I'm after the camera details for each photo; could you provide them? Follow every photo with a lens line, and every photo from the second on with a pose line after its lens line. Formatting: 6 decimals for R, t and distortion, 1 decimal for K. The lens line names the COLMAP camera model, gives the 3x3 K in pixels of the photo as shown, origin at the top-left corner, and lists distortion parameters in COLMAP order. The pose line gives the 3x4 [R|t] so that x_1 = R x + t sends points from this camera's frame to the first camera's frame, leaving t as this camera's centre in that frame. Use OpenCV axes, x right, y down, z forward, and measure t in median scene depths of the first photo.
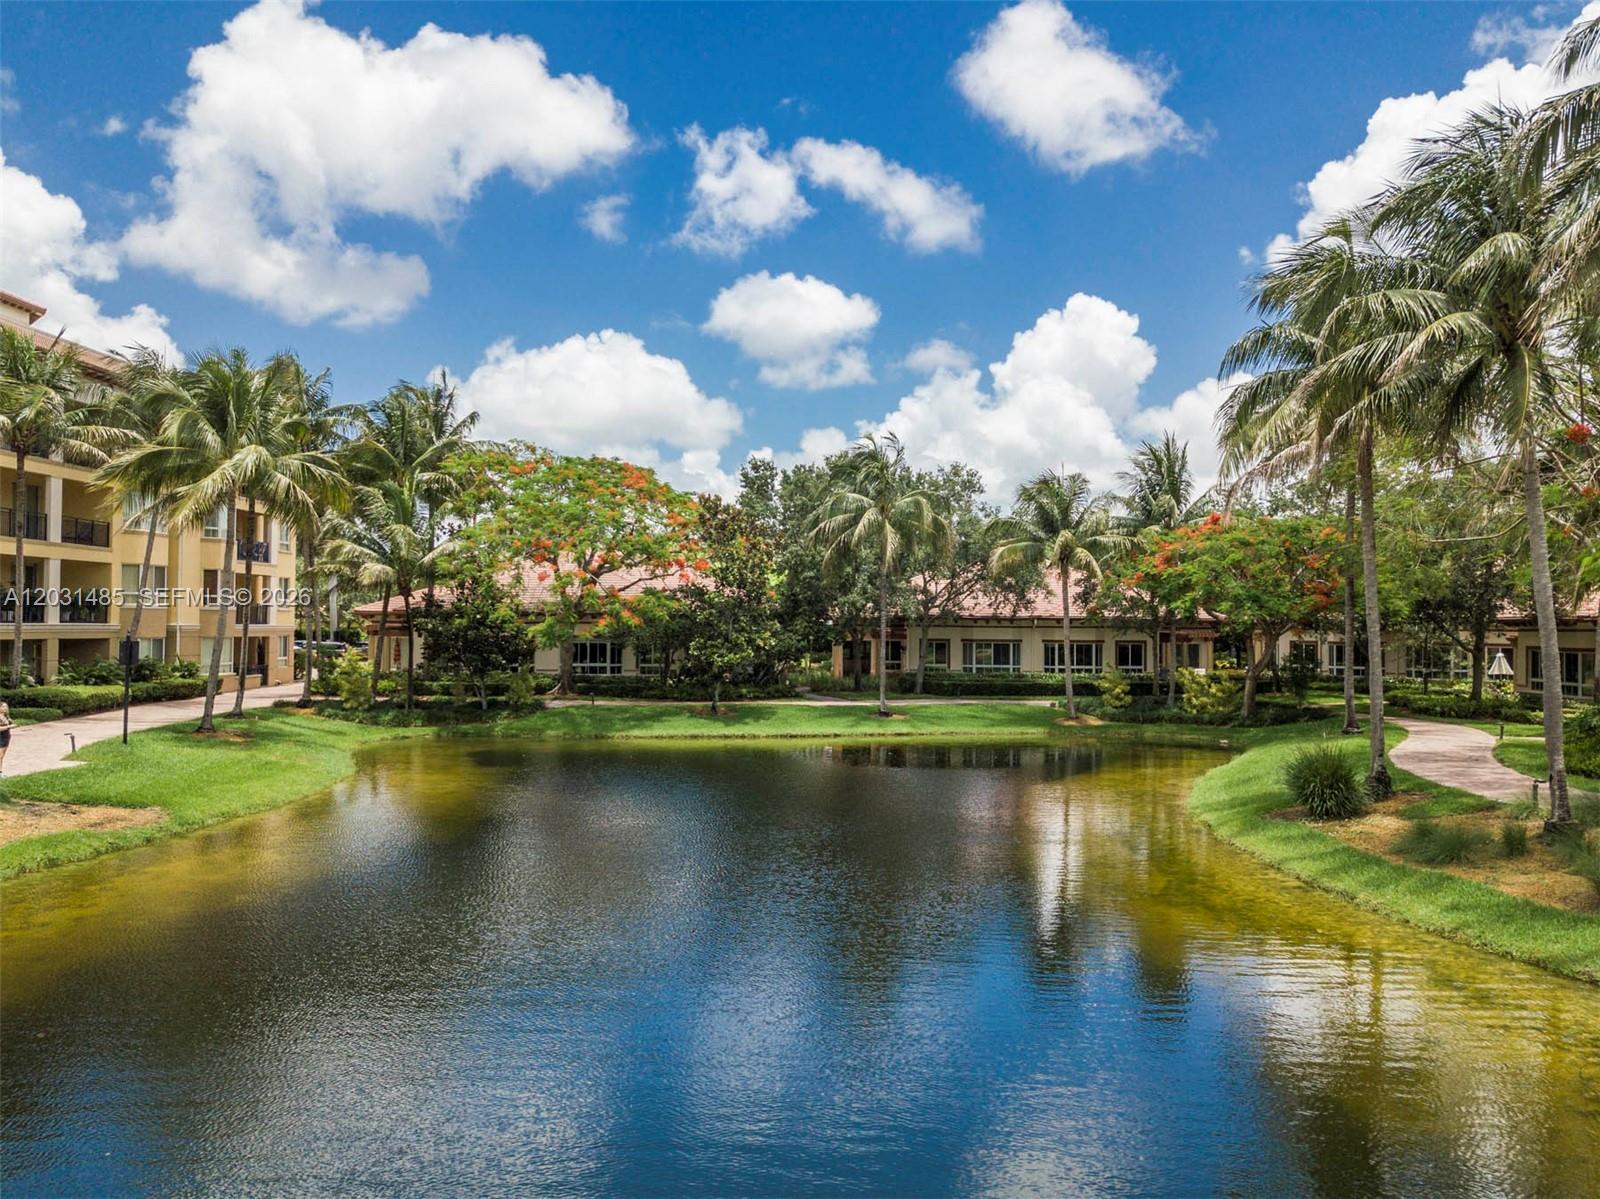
lens RADIAL K [[1214.4, 0, 798.7], [0, 1214.4, 598.0], [0, 0, 1]] dist [0.019673, -0.027415]
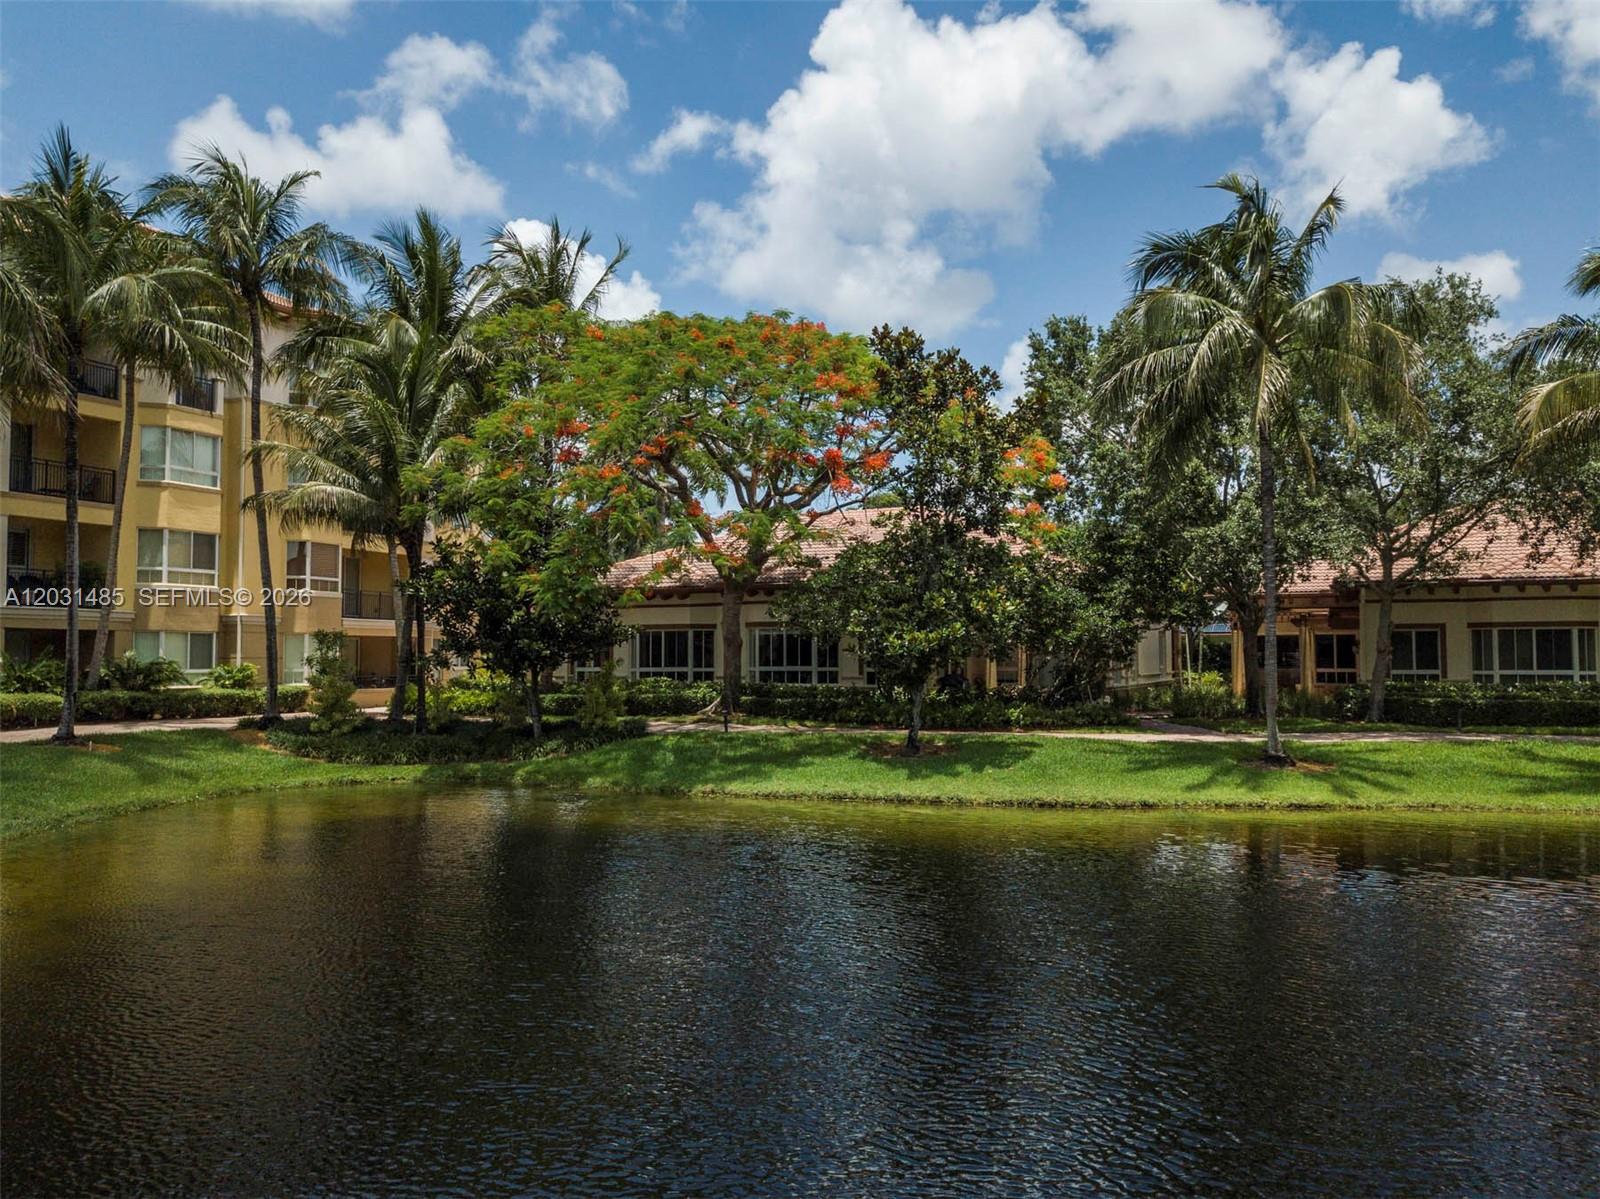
lens RADIAL K [[1214.4, 0, 803.1], [0, 1214.4, 598.6], [0, 0, 1]] dist [0.019673, -0.027415]
pose [[0.927089, -0.027359, -0.373841, 0.074871], [0.017193, 0.999387, -0.030501, 0.041089], [0.374447, 0.021849, 0.926991, 0.460307]]
